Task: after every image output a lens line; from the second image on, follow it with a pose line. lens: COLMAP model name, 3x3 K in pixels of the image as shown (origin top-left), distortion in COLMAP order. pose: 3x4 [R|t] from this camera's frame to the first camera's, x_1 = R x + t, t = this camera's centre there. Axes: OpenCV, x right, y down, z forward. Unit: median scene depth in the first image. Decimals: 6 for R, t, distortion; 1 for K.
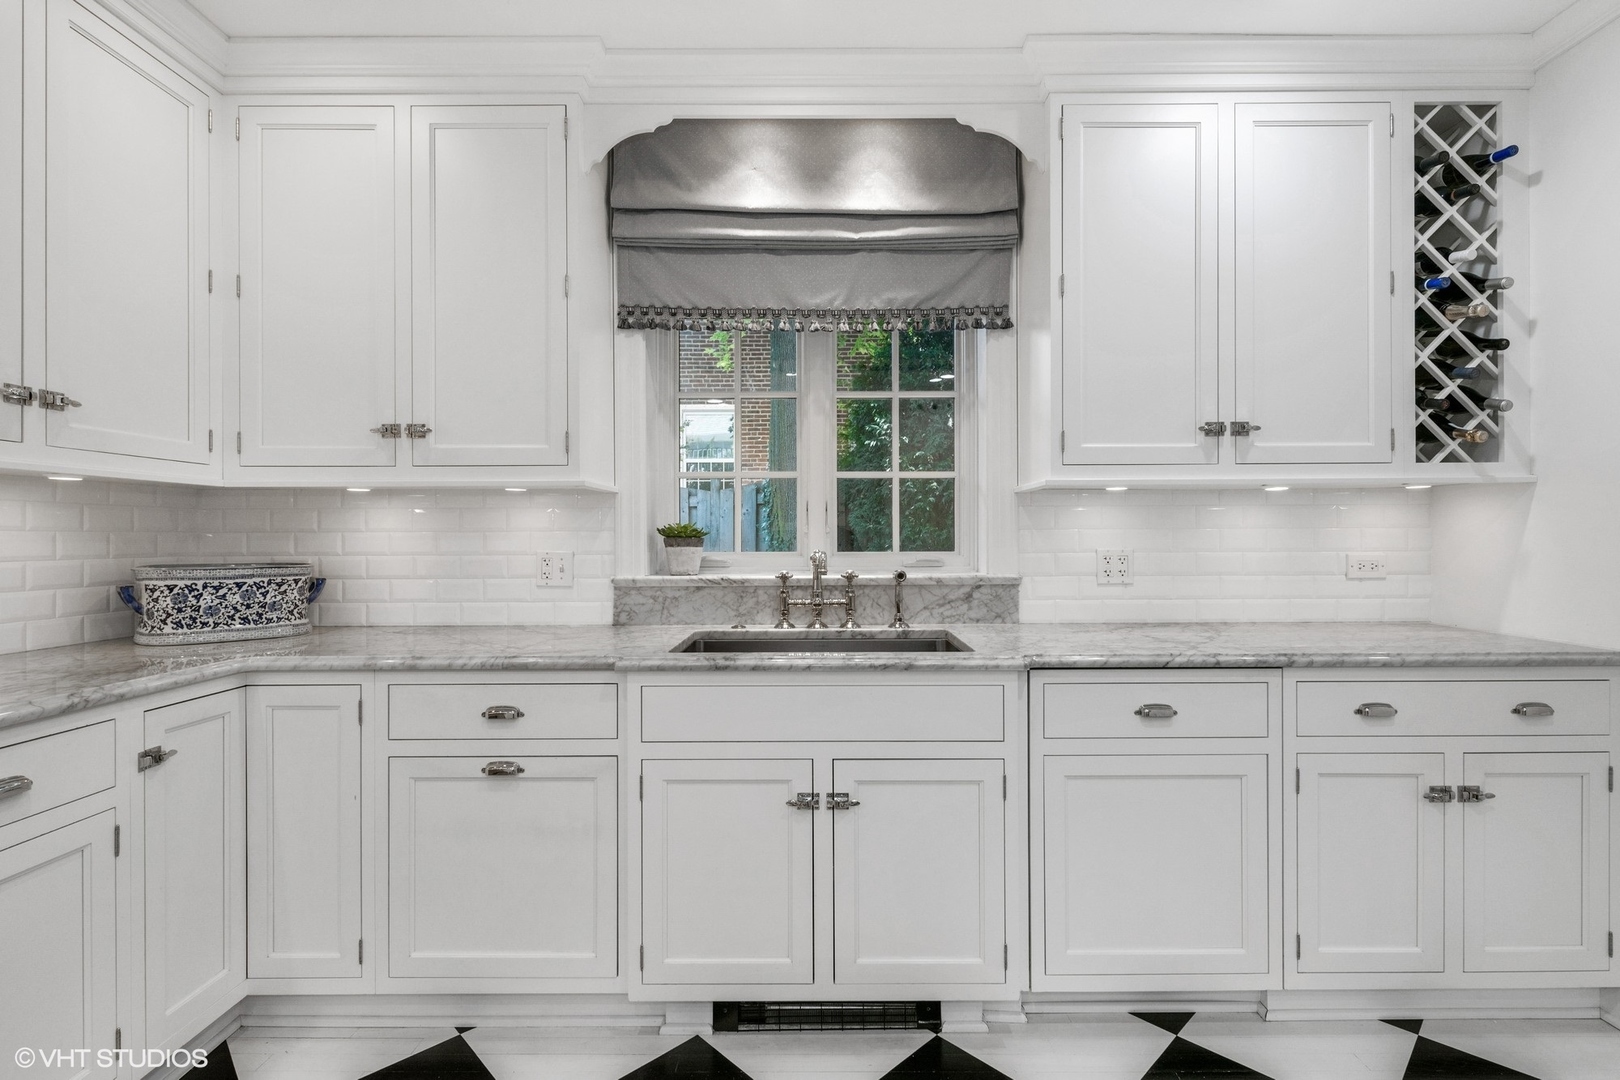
lens RADIAL K [[769.8, 0, 816.3], [0, 769.8, 537.3], [0, 0, 1]] dist [0.008253, -0.002412]
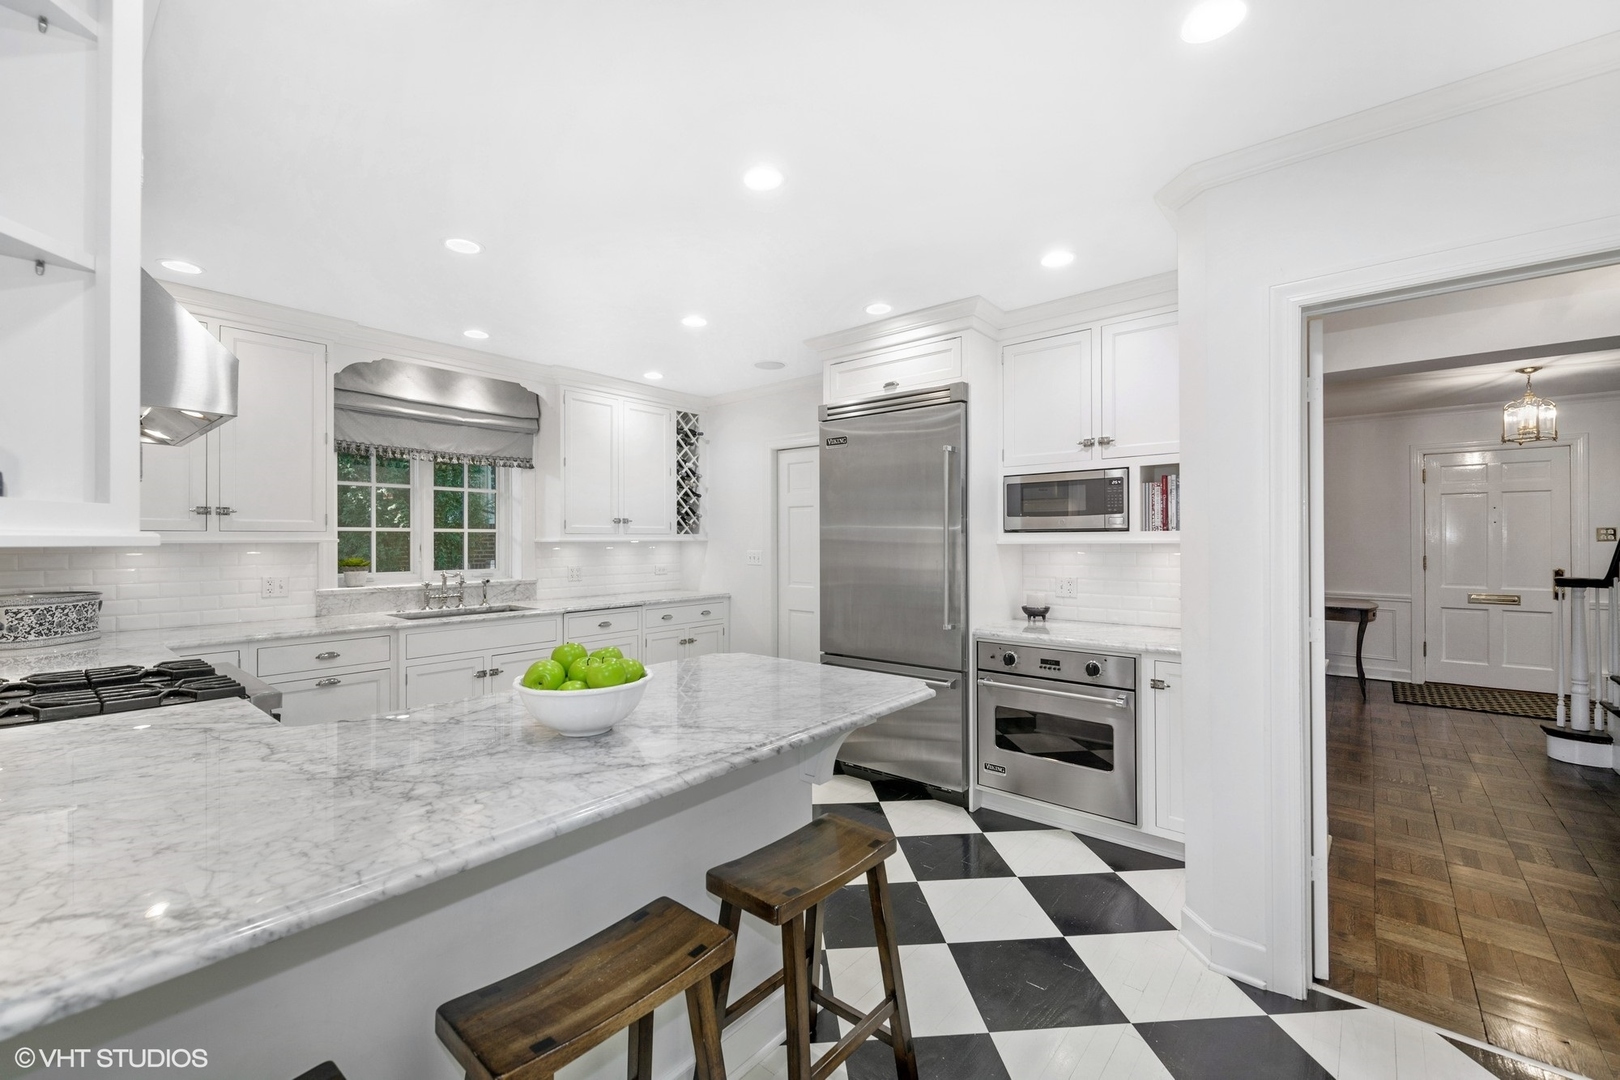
lens RADIAL K [[660.3, 0, 810.0], [0, 660.3, 537.0], [0, 0, 1]] dist [-0.000749, -0.001193]
pose [[0.644830, 0.004551, 0.764313, -0.798632], [0.000737, 0.999978, -0.006576, -0.068273], [-0.764326, 0.004804, 0.644812, -0.982542]]
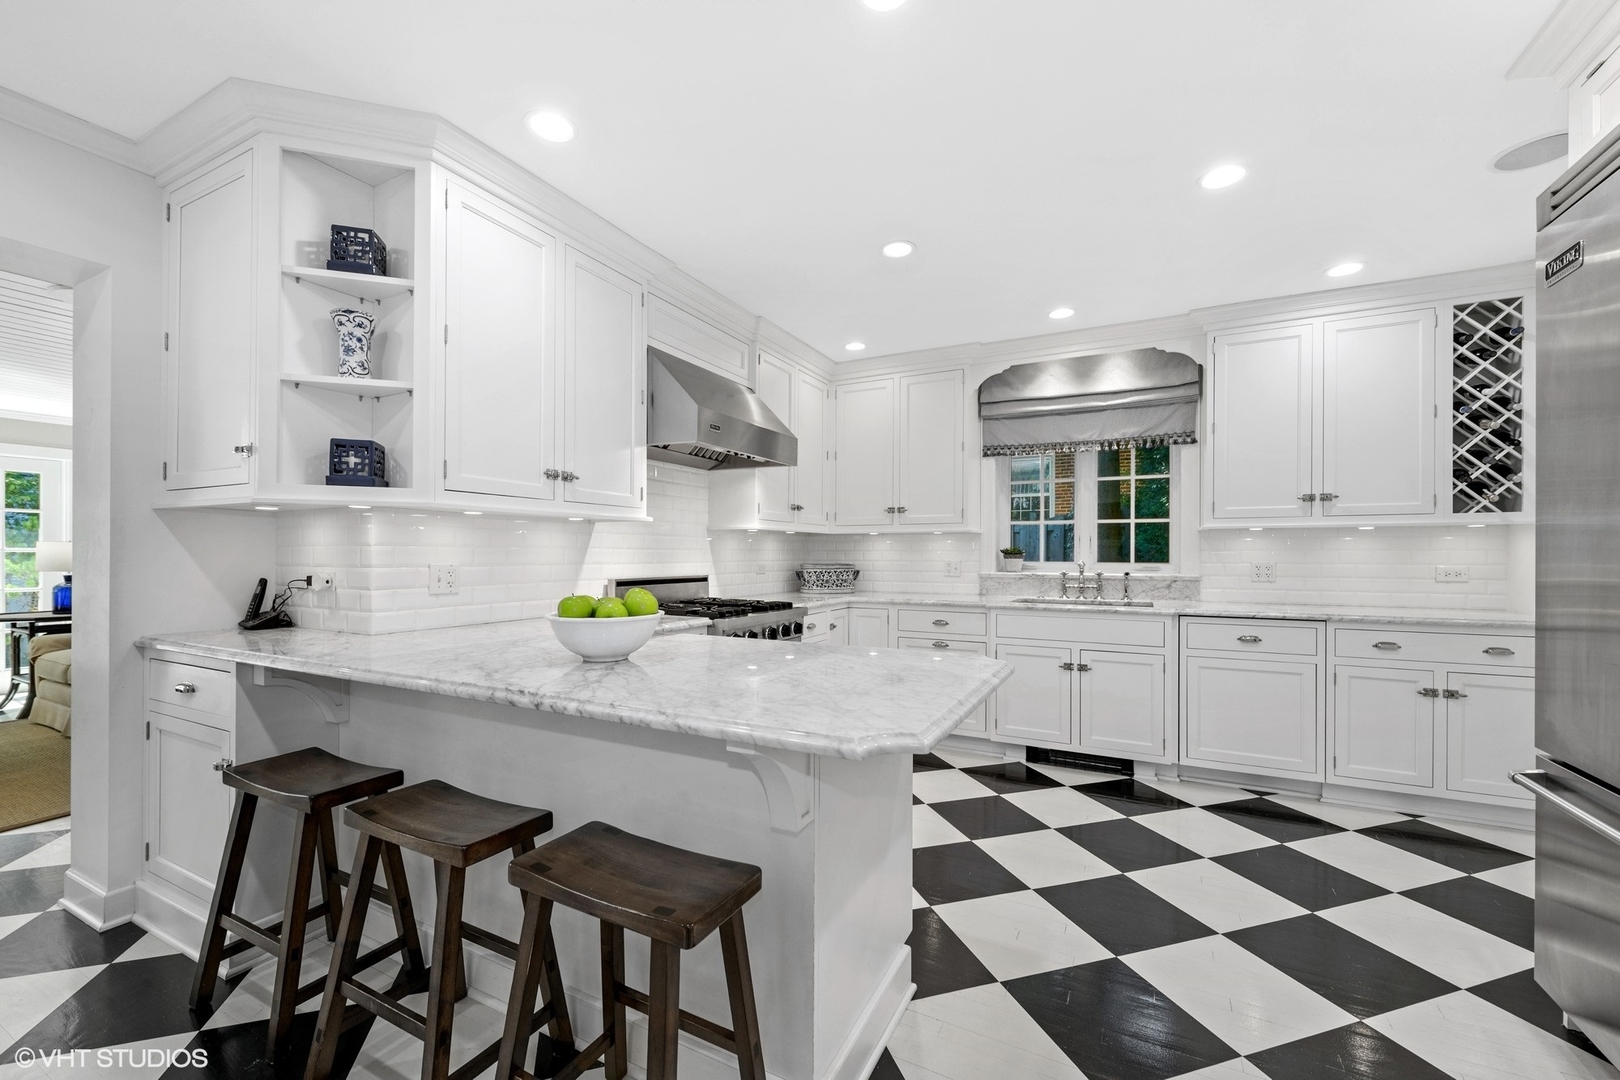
lens RADIAL K [[643.5, 0, 805.6], [0, 643.5, 556.1], [0, 0, 1]] dist [0.001017, -0.001339]
pose [[0.888531, 0.006468, -0.458770, 0.147686], [-0.004600, 0.999976, 0.005190, -0.001536], [0.458793, -0.002501, 0.888540, -0.941496]]
